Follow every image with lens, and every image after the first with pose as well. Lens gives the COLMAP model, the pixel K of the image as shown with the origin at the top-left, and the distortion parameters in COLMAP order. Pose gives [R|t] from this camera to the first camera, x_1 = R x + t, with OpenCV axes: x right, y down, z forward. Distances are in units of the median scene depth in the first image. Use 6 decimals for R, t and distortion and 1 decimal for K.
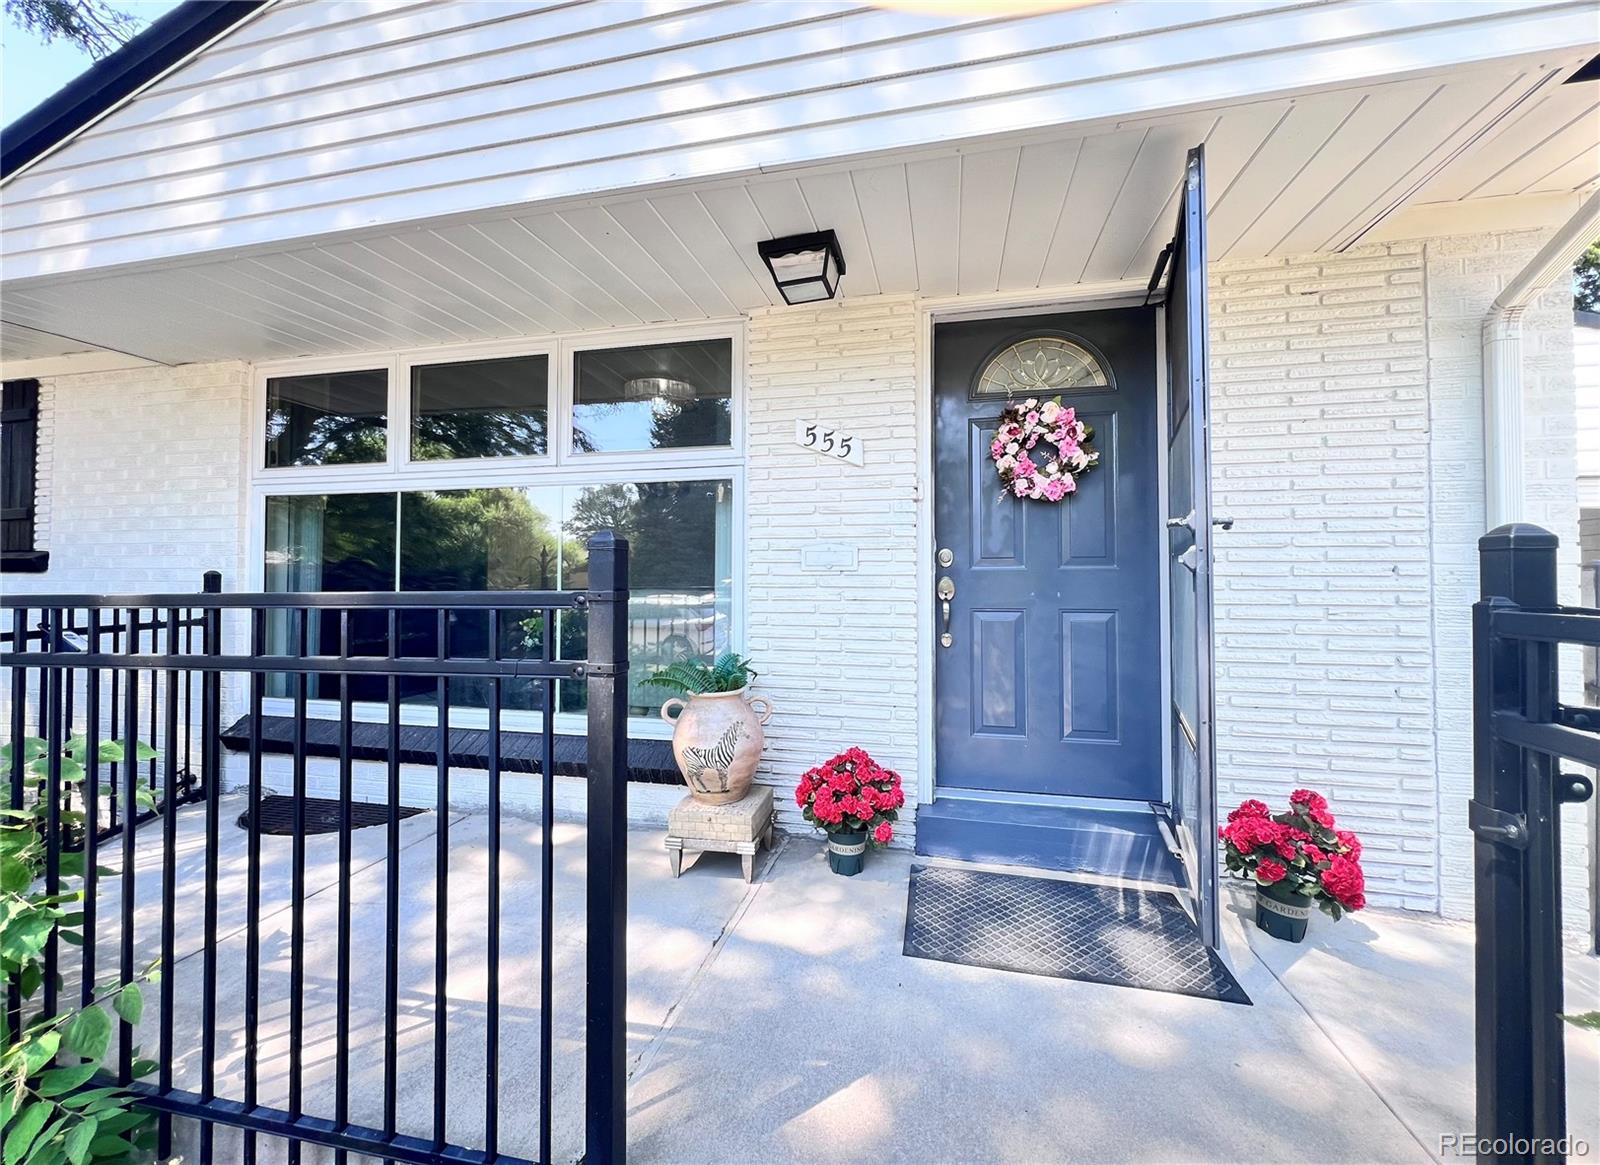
lens RADIAL K [[644.4, 0, 805.9], [0, 644.4, 567.7], [0, 0, 1]] dist [0.001084, 0.000267]
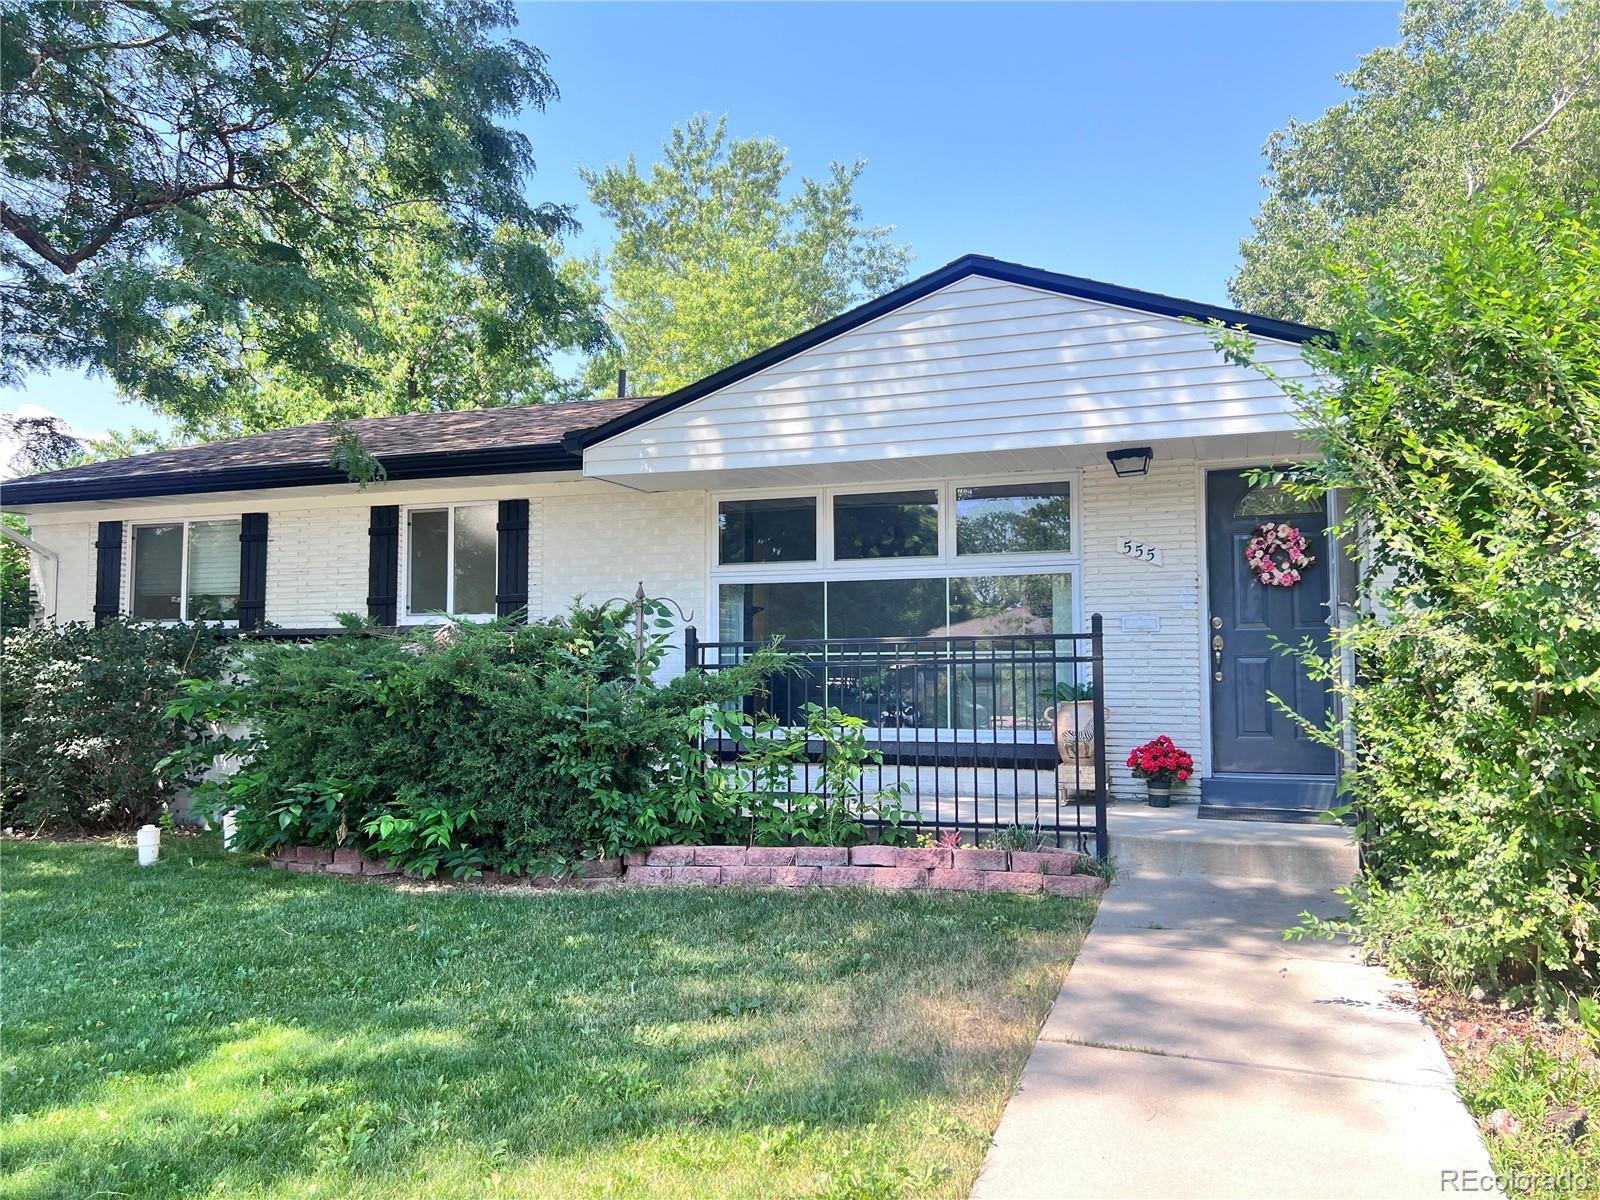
lens RADIAL K [[1191.9, 0, 793.2], [0, 1191.9, 606.1], [0, 0, 1]] dist [0.007946, -0.000719]
pose [[0.990216, -0.011262, -0.139088, -0.410051], [0.006255, 0.999318, -0.036386, 0.043975], [0.139403, 0.035160, 0.989611, -2.068355]]
